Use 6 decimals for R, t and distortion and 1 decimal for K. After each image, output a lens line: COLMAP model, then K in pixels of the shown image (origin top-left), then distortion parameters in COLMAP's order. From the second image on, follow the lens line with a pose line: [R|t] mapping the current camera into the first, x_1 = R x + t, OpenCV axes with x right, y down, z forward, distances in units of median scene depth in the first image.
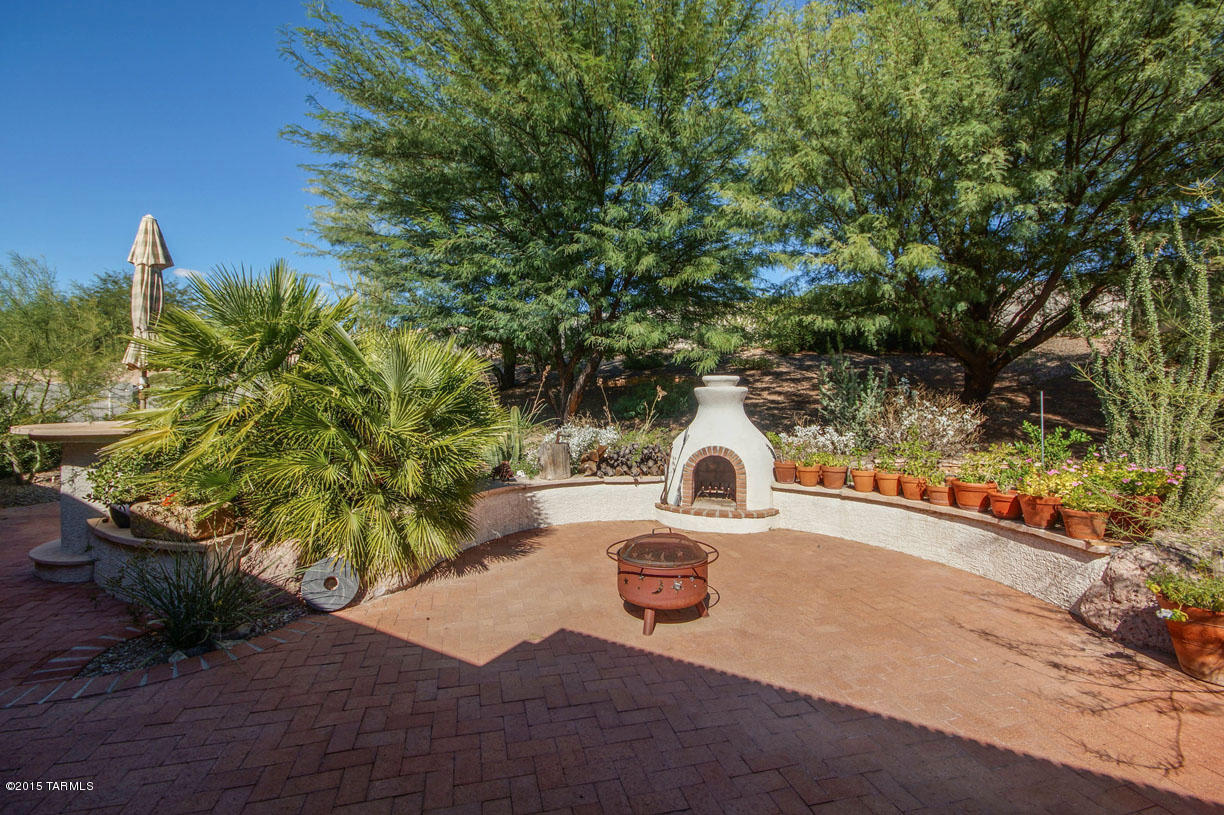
lens RADIAL K [[540.5, 0, 613.2], [0, 540.5, 398.3], [0, 0, 1]] dist [-0.003477, -0.000611]
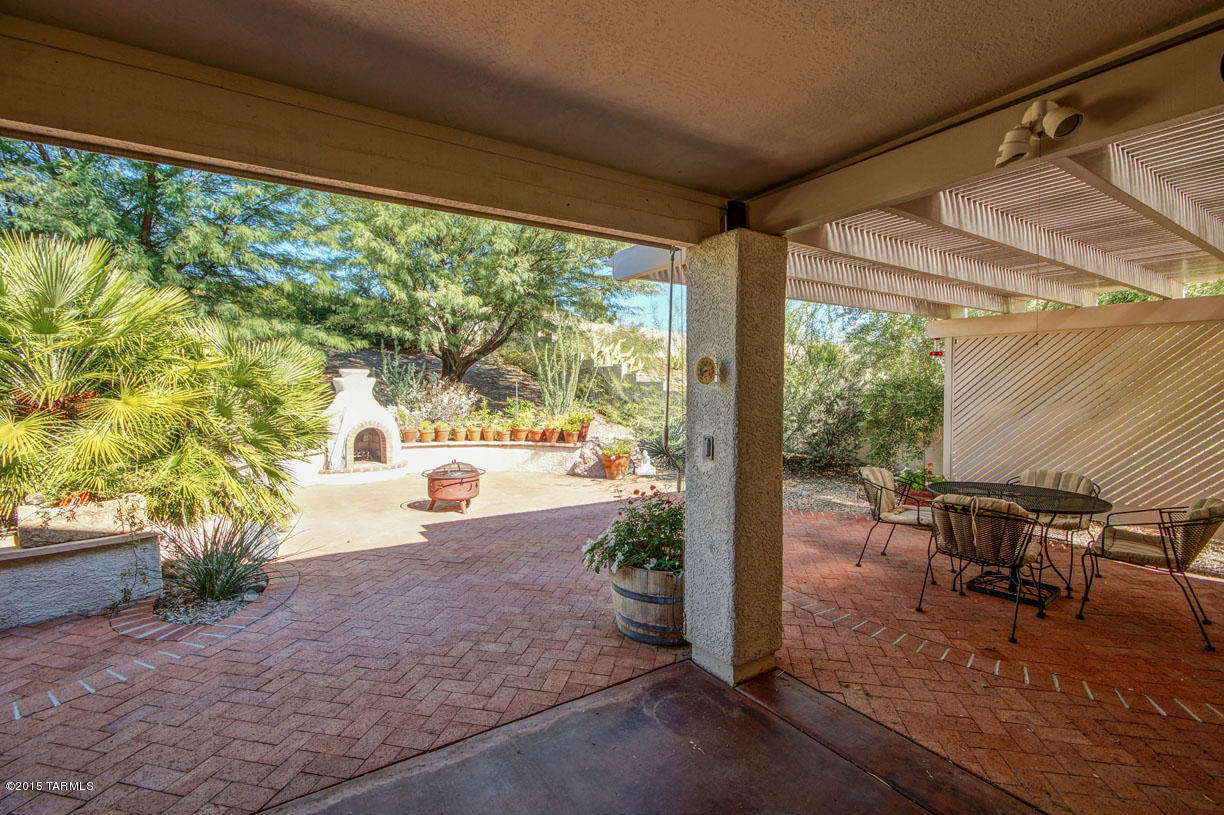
lens RADIAL K [[540.5, 0, 608.6], [0, 540.5, 404.4], [0, 0, 1]] dist [-0.003477, -0.000611]
pose [[0.440348, -0.032838, 0.897226, -0.764728], [-0.000799, 0.999316, 0.036967, -0.003248], [-0.897827, -0.016995, 0.440021, -0.138272]]
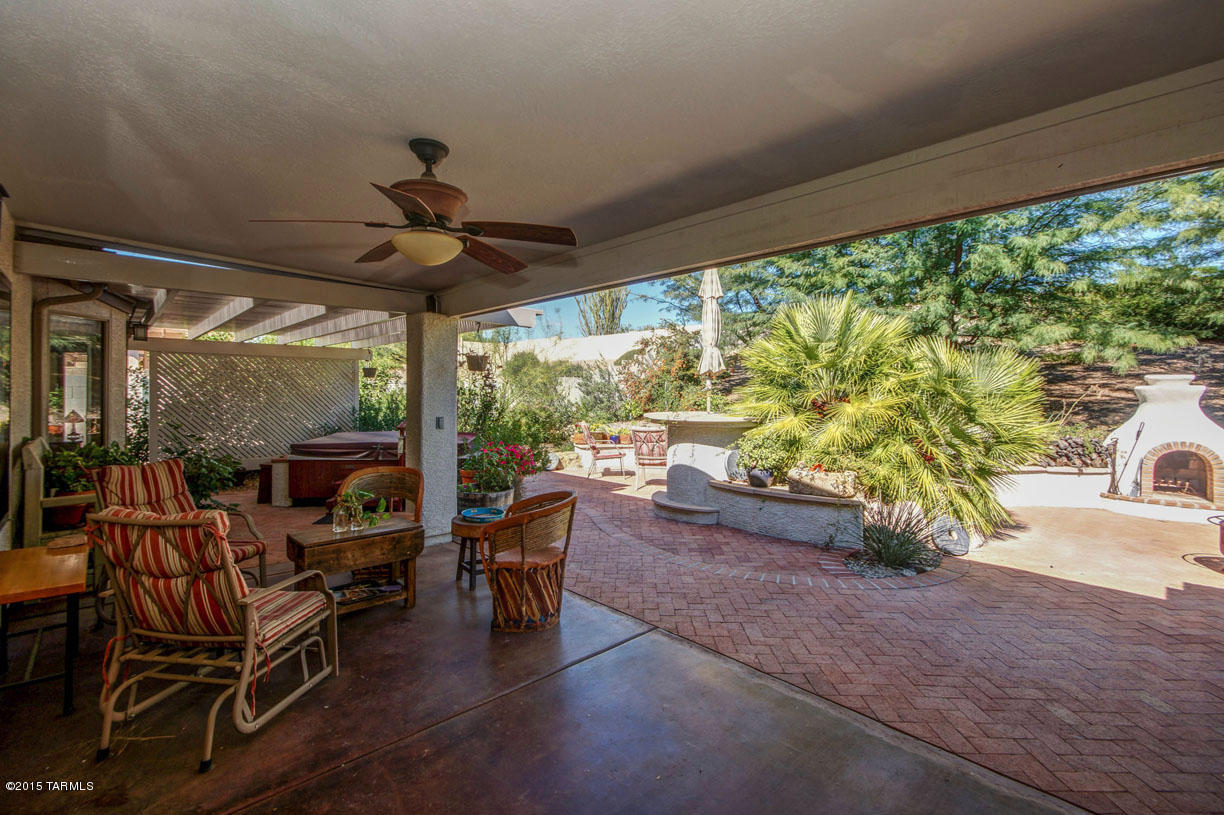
lens RADIAL K [[540.5, 0, 609.6], [0, 540.5, 399.6], [0, 0, 1]] dist [-0.003477, -0.000611]
pose [[0.964701, 0.008491, -0.263211, -0.608165], [-0.004949, 0.999888, 0.014117, -0.001531], [0.263301, -0.012316, 0.964635, -0.294743]]
